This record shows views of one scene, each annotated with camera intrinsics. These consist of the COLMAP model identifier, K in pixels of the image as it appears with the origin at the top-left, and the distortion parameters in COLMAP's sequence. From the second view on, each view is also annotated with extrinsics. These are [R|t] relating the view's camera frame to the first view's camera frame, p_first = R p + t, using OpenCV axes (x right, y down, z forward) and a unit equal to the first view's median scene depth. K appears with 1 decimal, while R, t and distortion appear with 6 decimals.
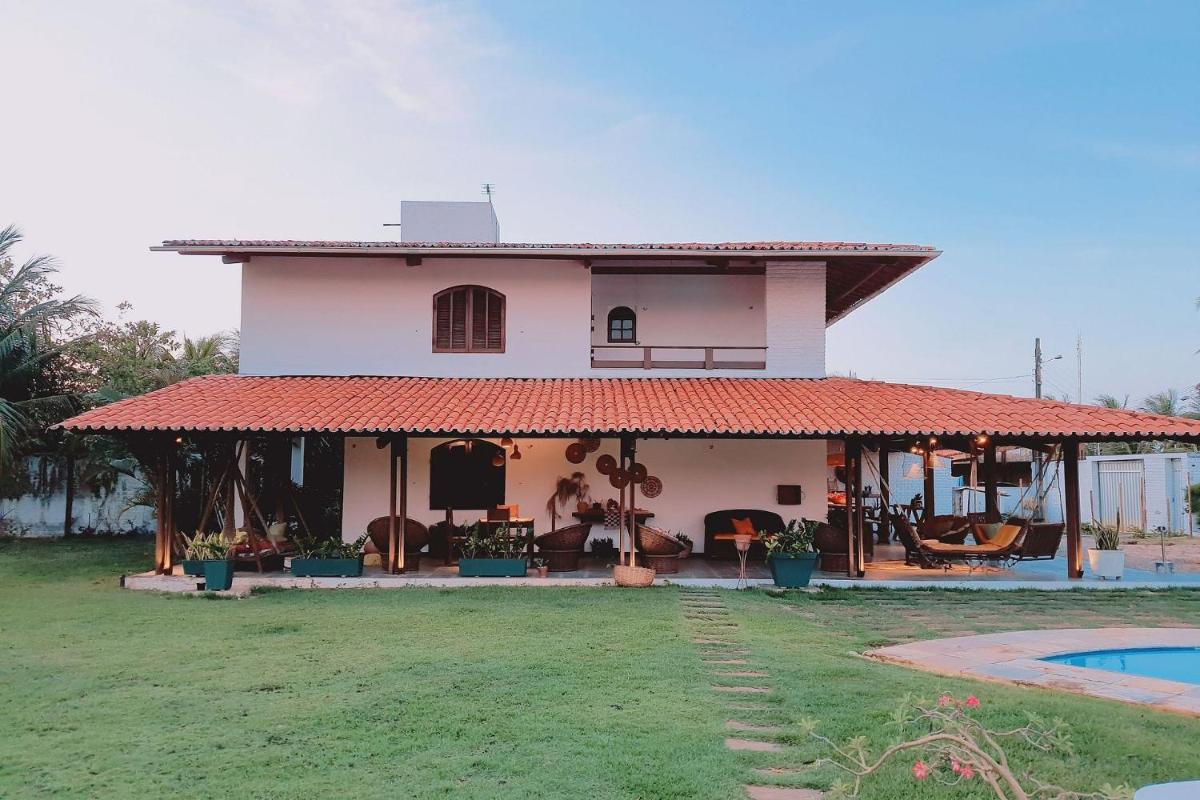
lens RADIAL K [[937.1, 0, 593.0], [0, 937.1, 411.0], [0, 0, 1]] dist [0.088593, -0.166185]
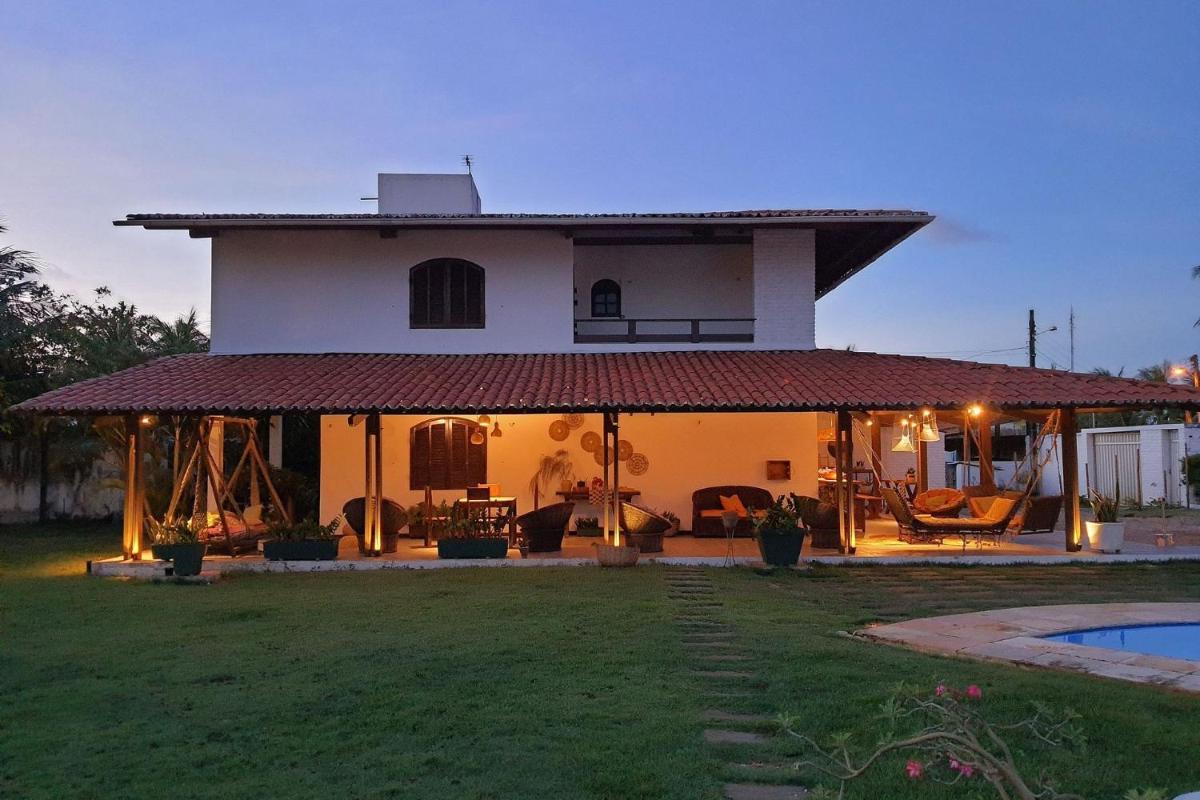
lens RADIAL K [[931.3, 0, 588.3], [0, 931.3, 416.1], [0, 0, 1]] dist [0.091085, -0.163434]
pose [[0.999922, -0.012441, 0.000497, 0.013030], [0.012424, 0.999601, 0.025370, 0.006770], [-0.000812, -0.025362, 0.999678, 0.037627]]
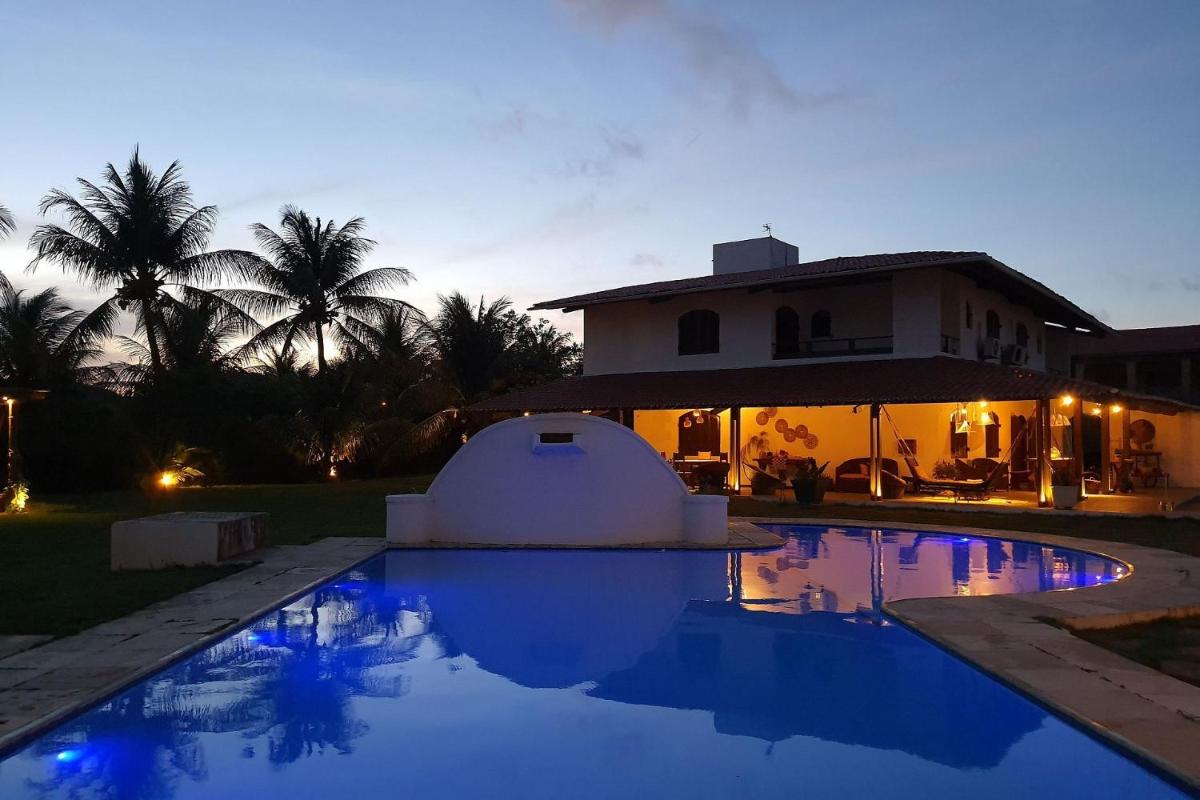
lens RADIAL K [[937.3, 0, 604.0], [0, 937.3, 413.2], [0, 0, 1]] dist [0.095895, -0.161474]
pose [[0.794309, -0.022816, -0.607086, 0.762320], [0.042763, 0.998916, 0.018410, -0.000802], [0.606007, -0.040584, 0.794423, -0.354379]]
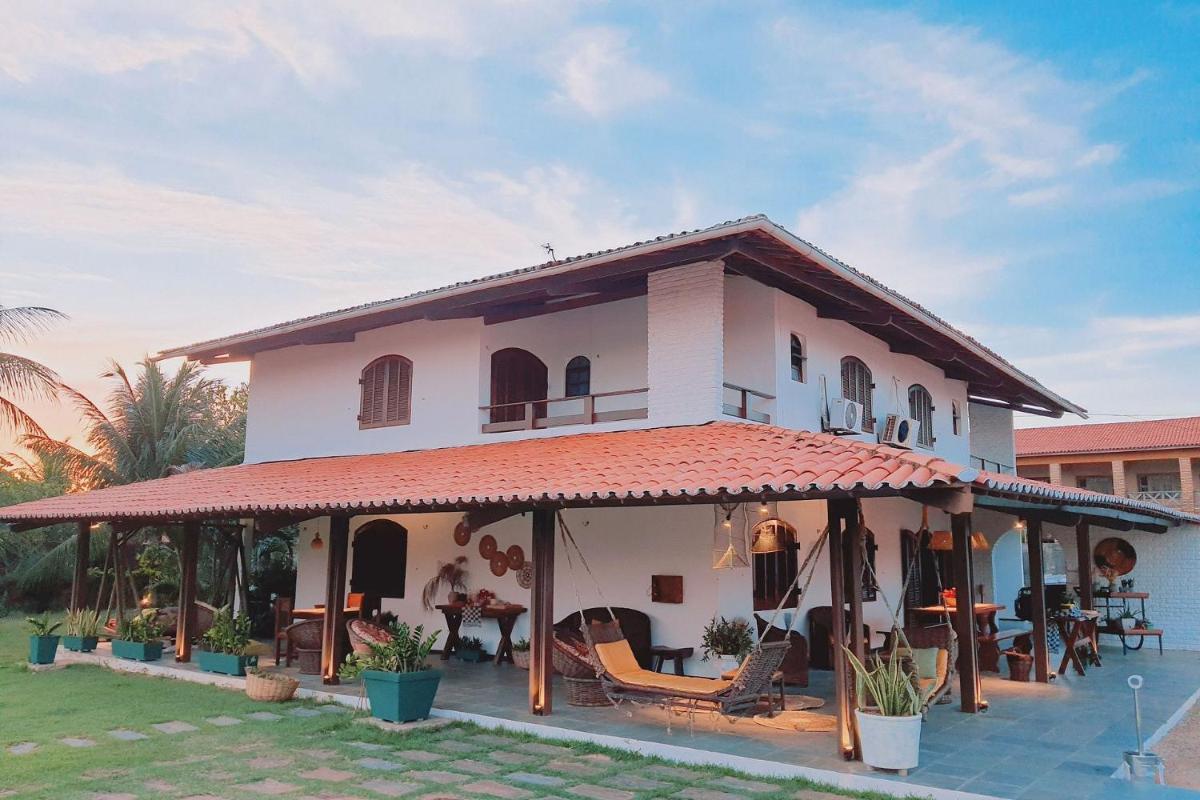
lens RADIAL K [[939.7, 0, 595.9], [0, 939.7, 413.1], [0, 0, 1]] dist [0.073741, -0.109617]
pose [[0.790734, -0.085914, -0.606101, 0.687512], [0.037868, 0.995071, -0.091647, 0.021444], [0.610988, 0.049516, 0.790090, 0.439104]]
